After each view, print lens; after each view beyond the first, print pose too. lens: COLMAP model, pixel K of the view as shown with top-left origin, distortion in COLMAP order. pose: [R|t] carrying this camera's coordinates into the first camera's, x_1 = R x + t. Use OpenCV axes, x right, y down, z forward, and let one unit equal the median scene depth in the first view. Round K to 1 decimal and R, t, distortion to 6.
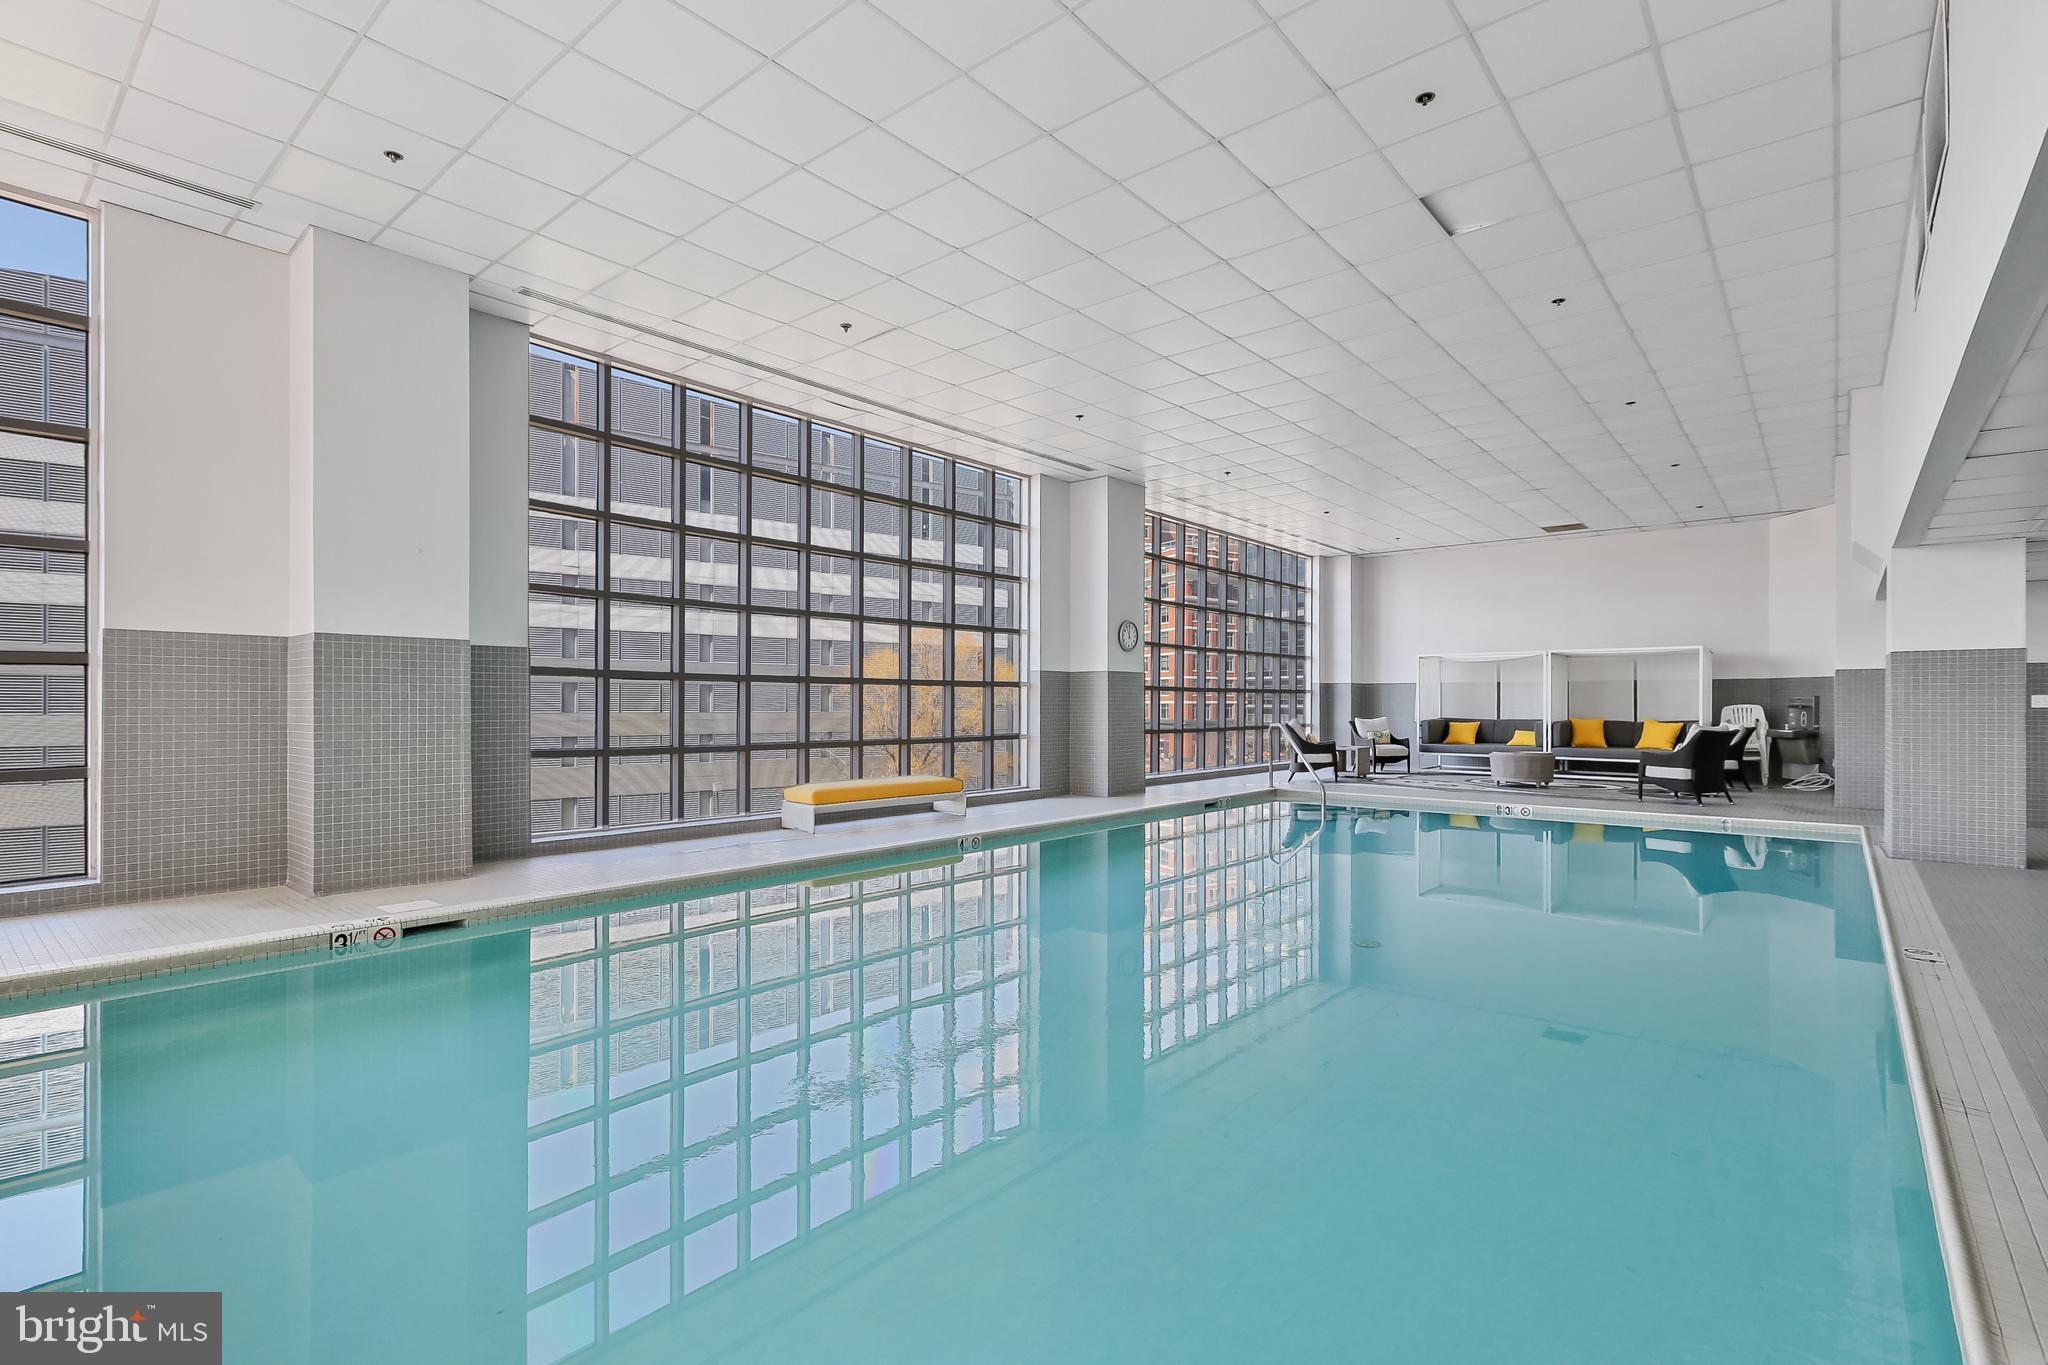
lens RADIAL K [[954.1, 0, 1024.7], [0, 954.1, 729.1], [0, 0, 1]] dist [-0.000593, -0.000187]
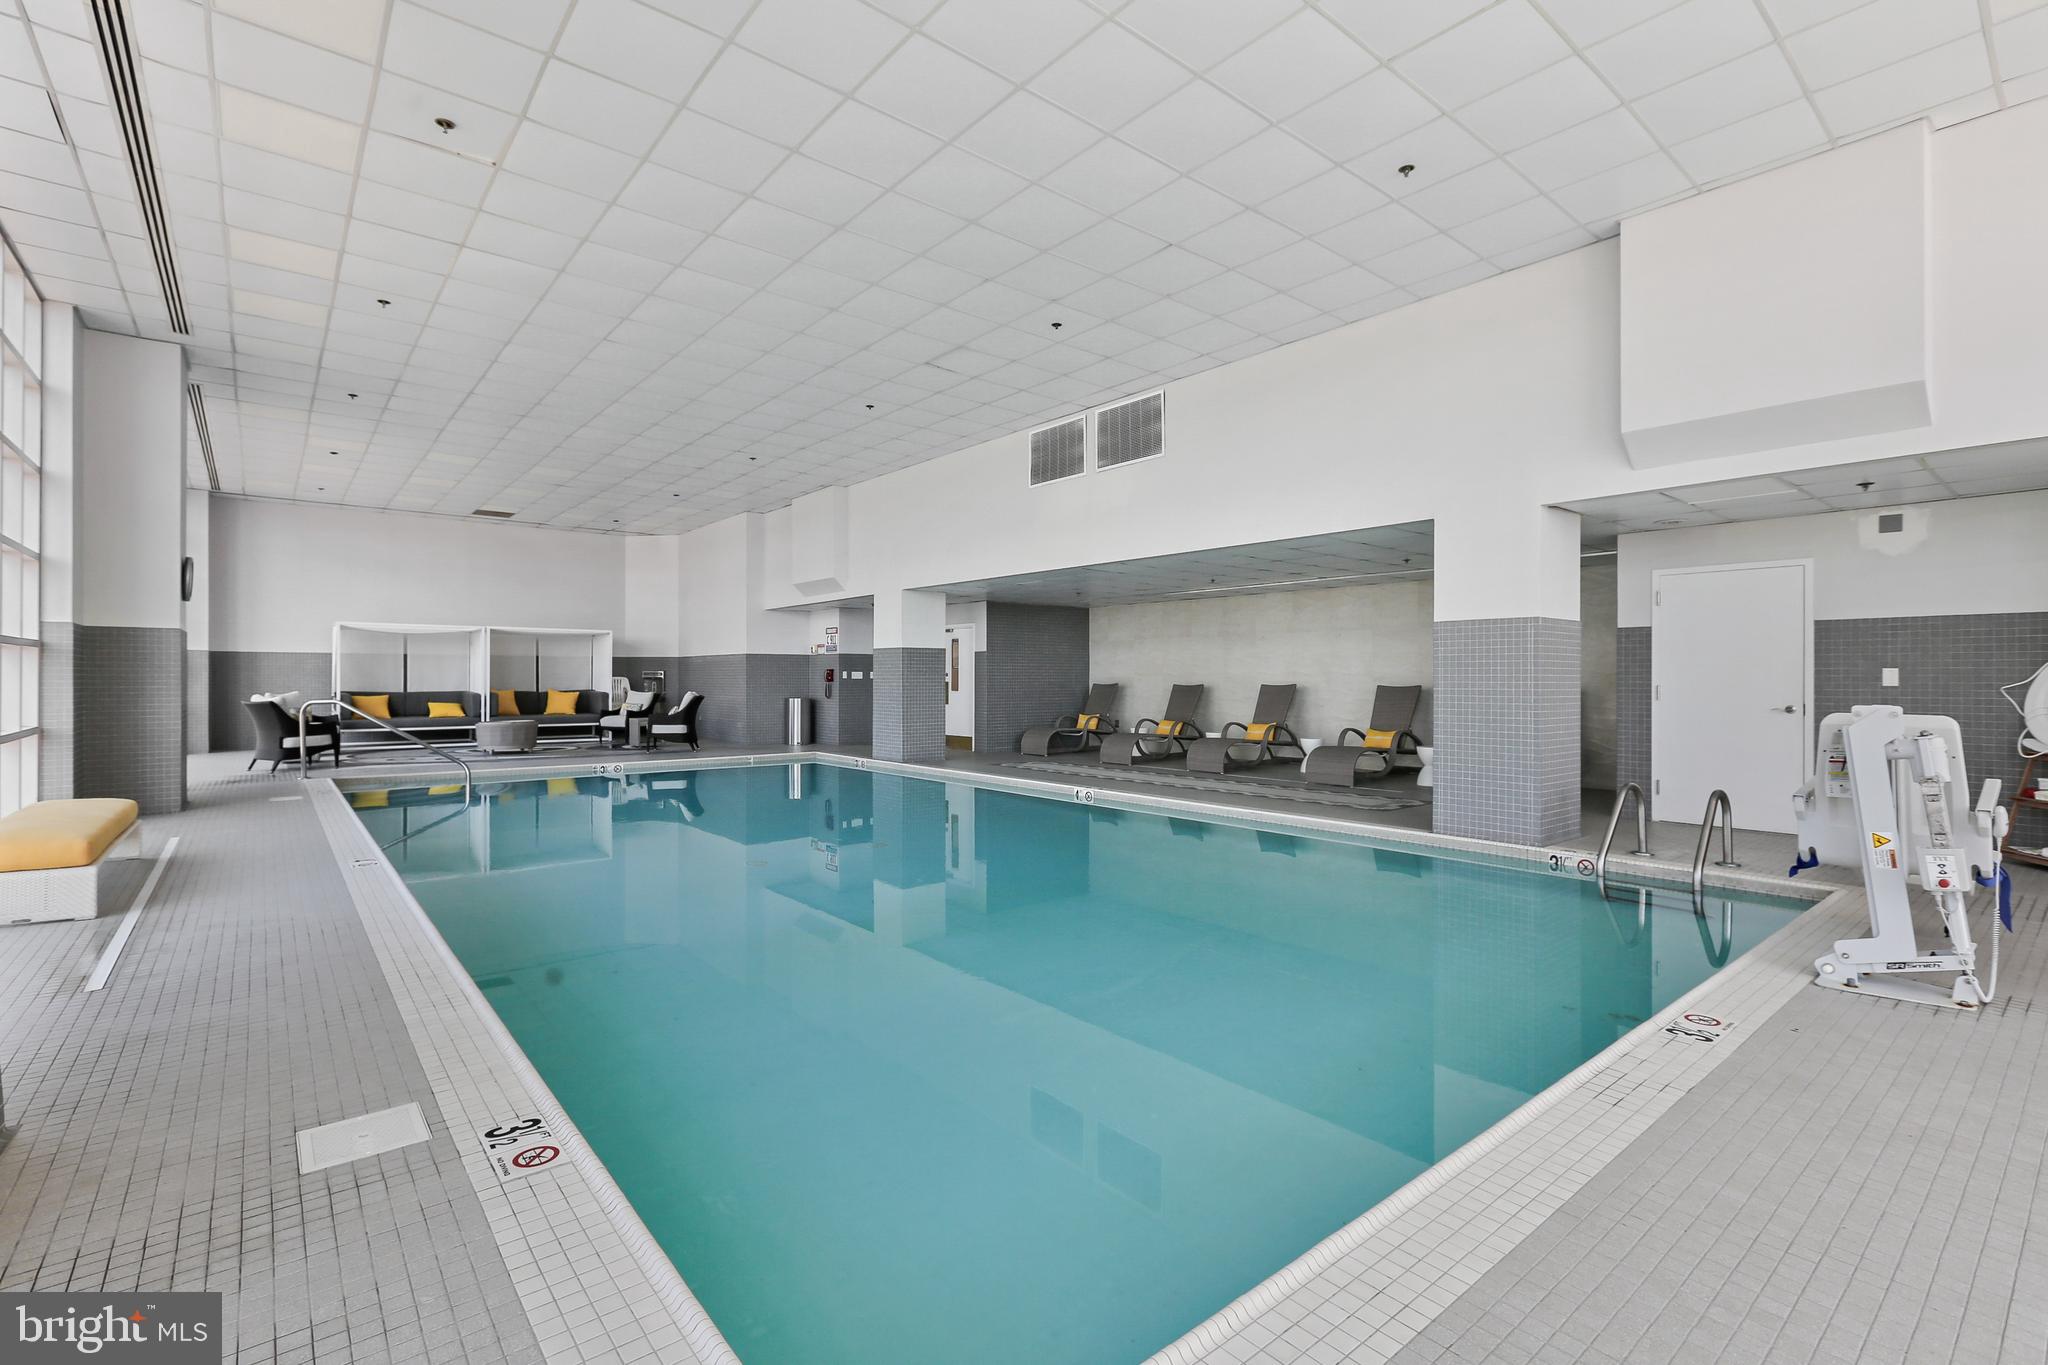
lens RADIAL K [[939.4, 0, 1013.0], [0, 939.4, 681.1], [0, 0, 1]] dist [0.001513, 0.000499]
pose [[0.171263, -0.007008, 0.985200, -0.414116], [0.026351, 0.999650, 0.002530, -0.008583], [-0.984873, 0.025528, 0.171387, 0.256785]]
